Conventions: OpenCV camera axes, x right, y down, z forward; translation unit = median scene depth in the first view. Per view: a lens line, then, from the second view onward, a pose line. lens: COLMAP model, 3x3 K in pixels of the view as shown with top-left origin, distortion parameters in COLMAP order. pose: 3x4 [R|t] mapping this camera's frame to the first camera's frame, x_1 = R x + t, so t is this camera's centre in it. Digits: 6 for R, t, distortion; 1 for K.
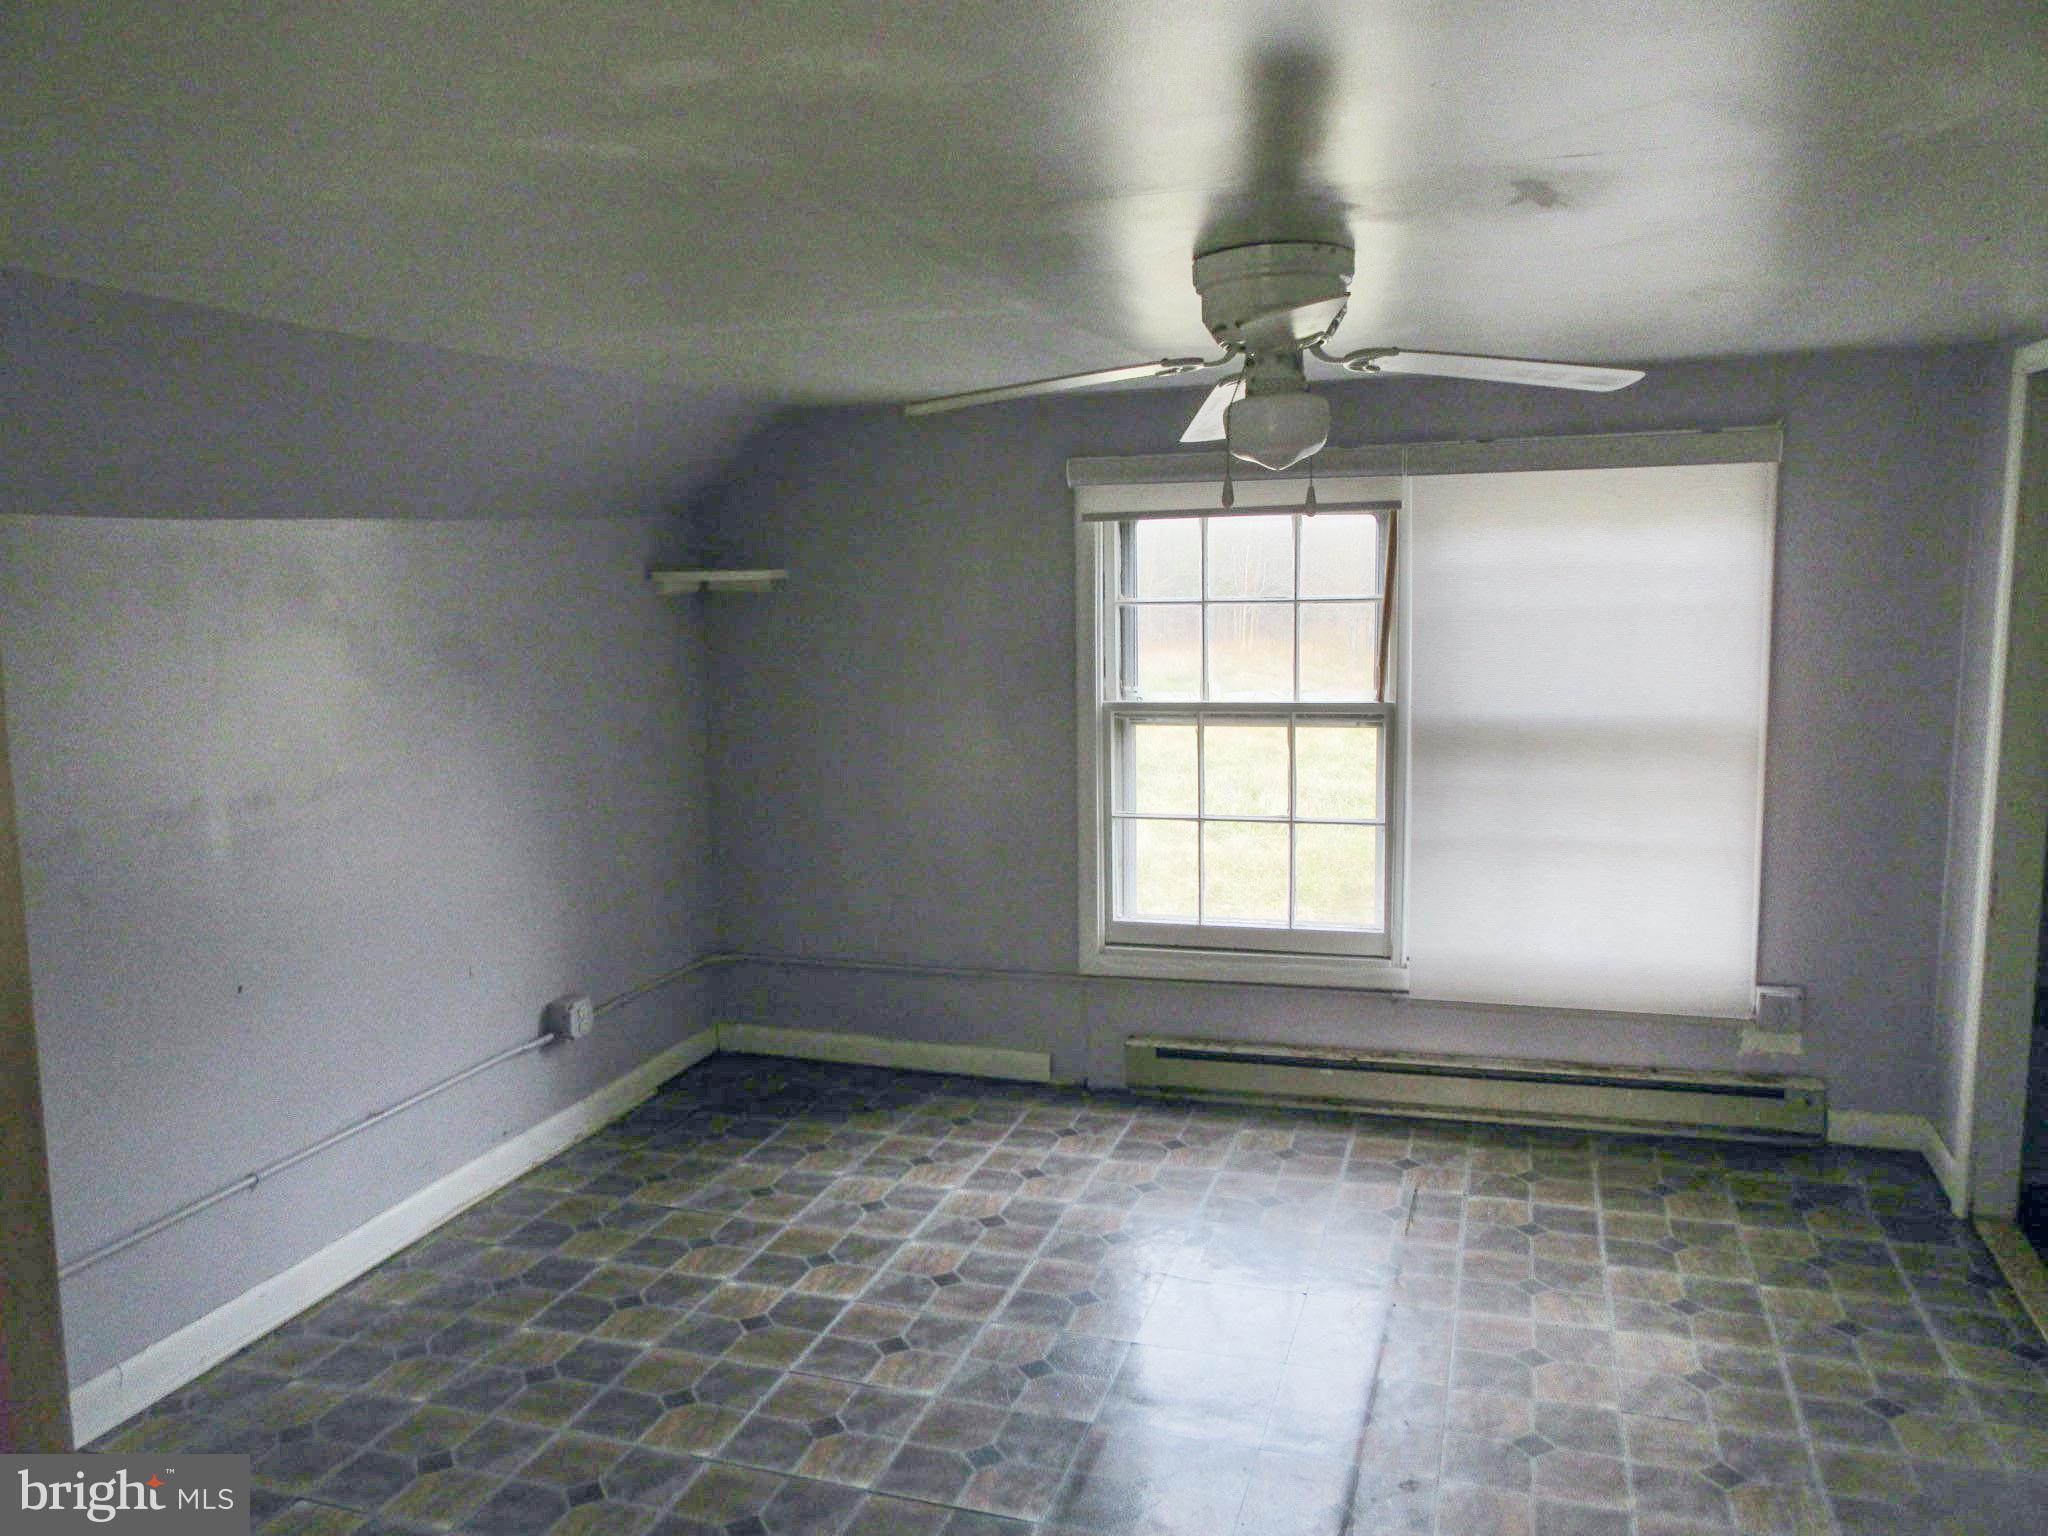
lens RADIAL K [[1585.1, 0, 1024.0], [0, 1585.1, 768.0], [0, 0, 1]] dist [0.005159, 0.045185]
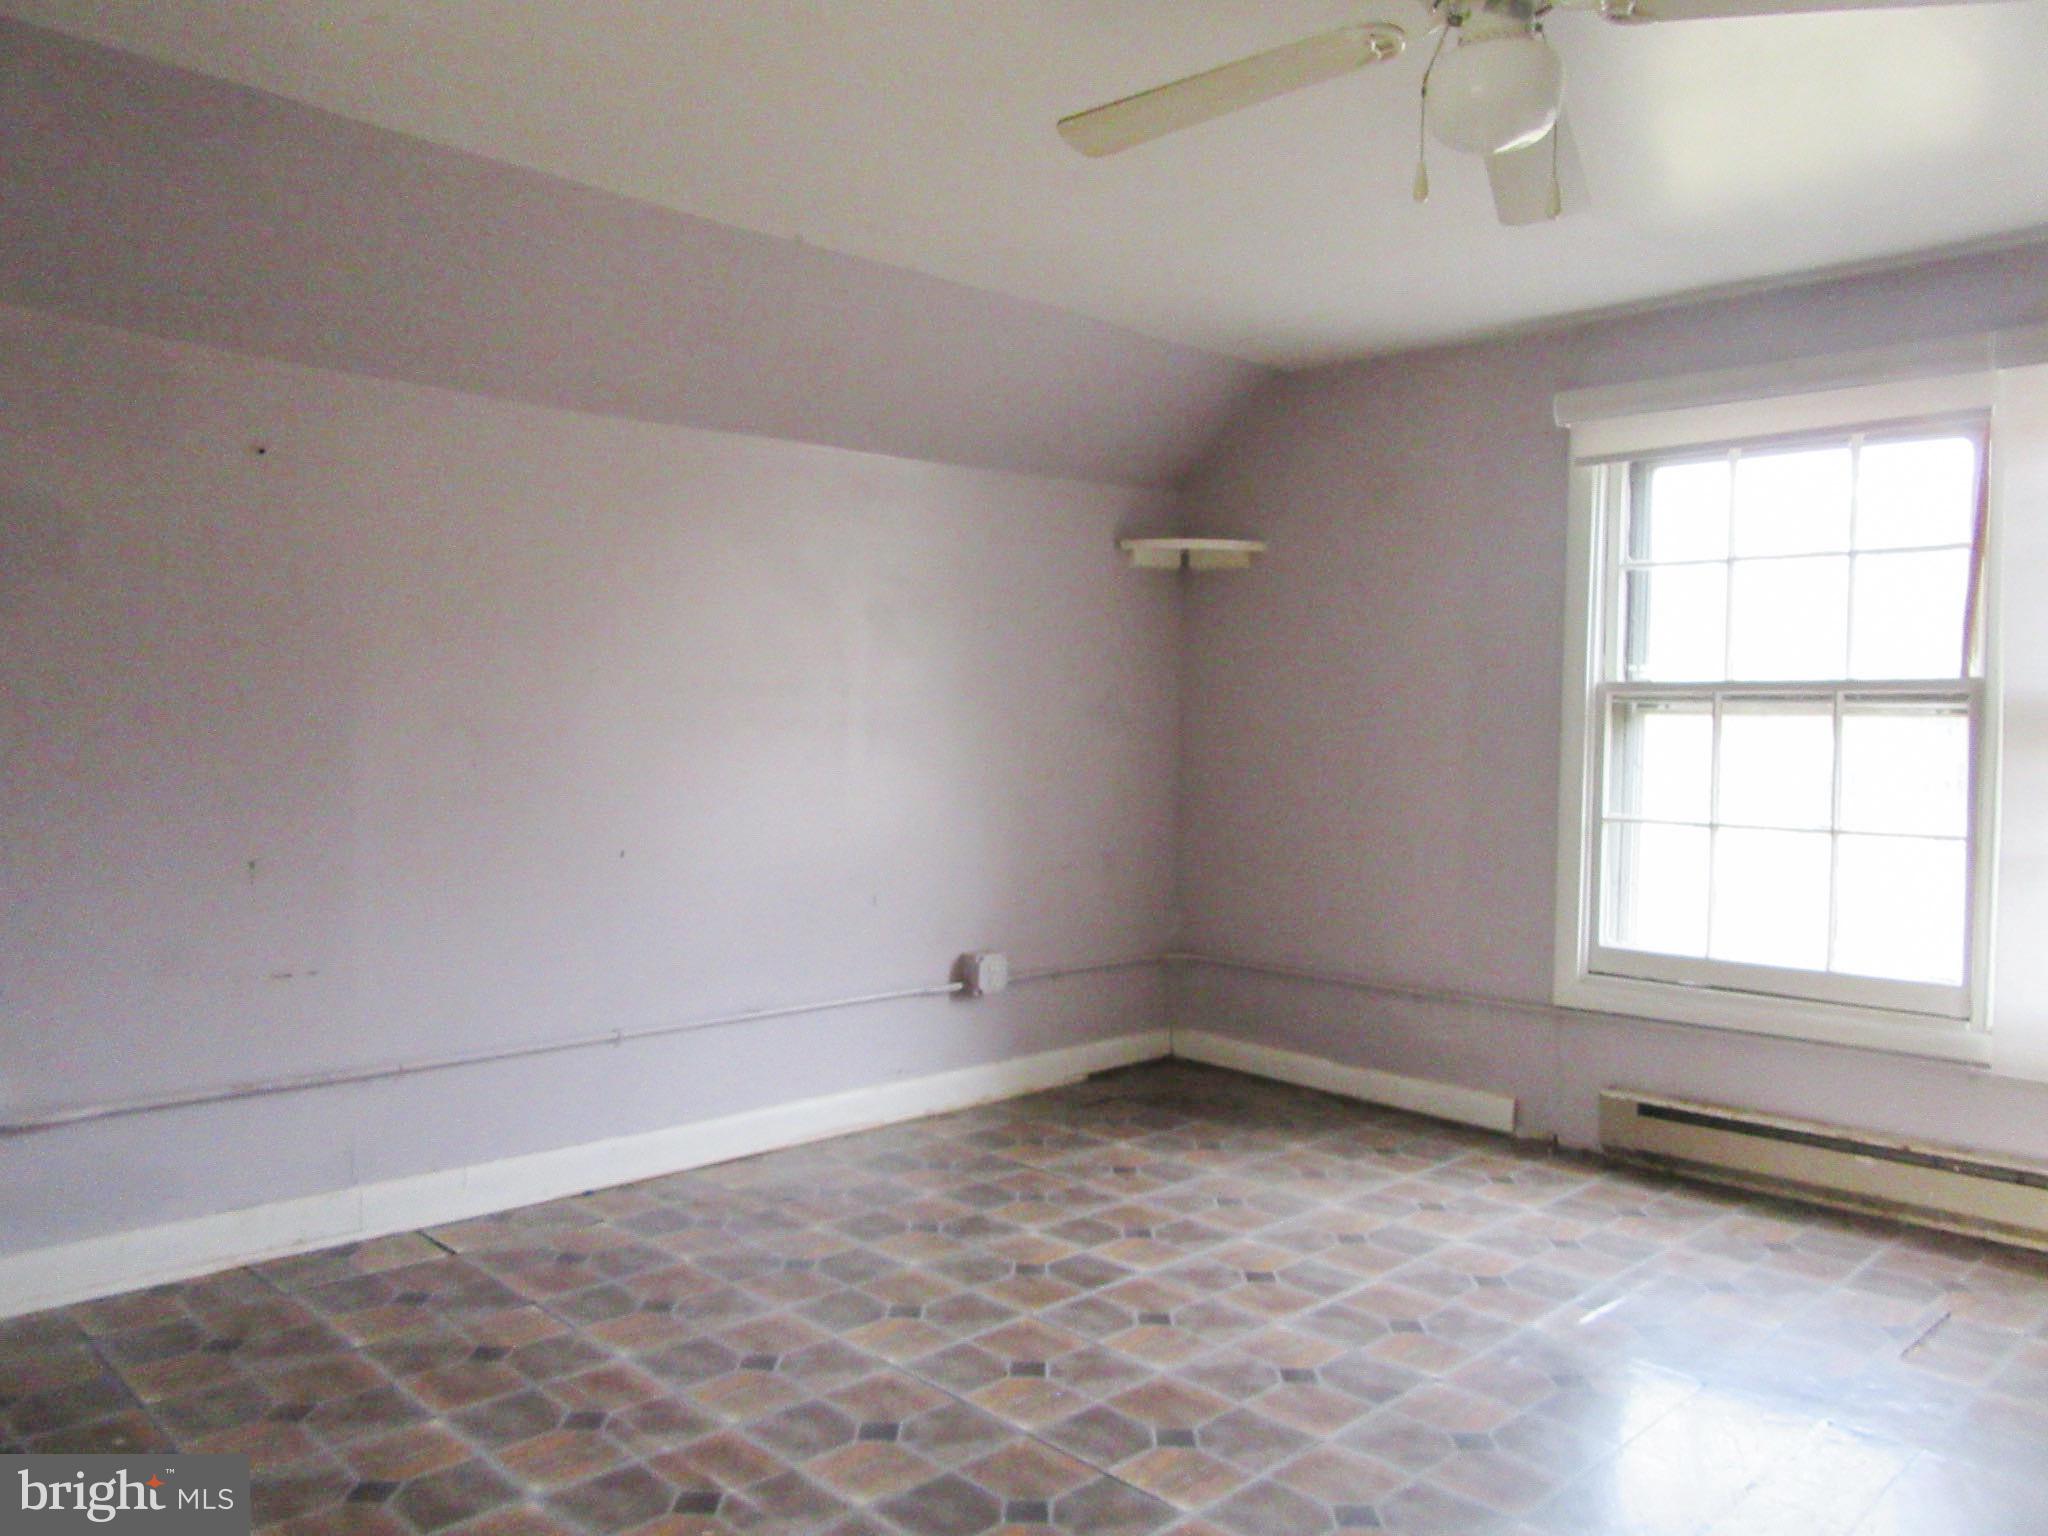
lens RADIAL K [[1585.1, 0, 1024.0], [0, 1585.1, 768.0], [0, 0, 1]] dist [0.005159, 0.045185]
pose [[0.889962, 0.048853, -0.453410, 0.170721], [-0.092750, 0.992855, -0.075076, 0.100229], [0.446503, 0.108869, 0.888134, 0.120590]]
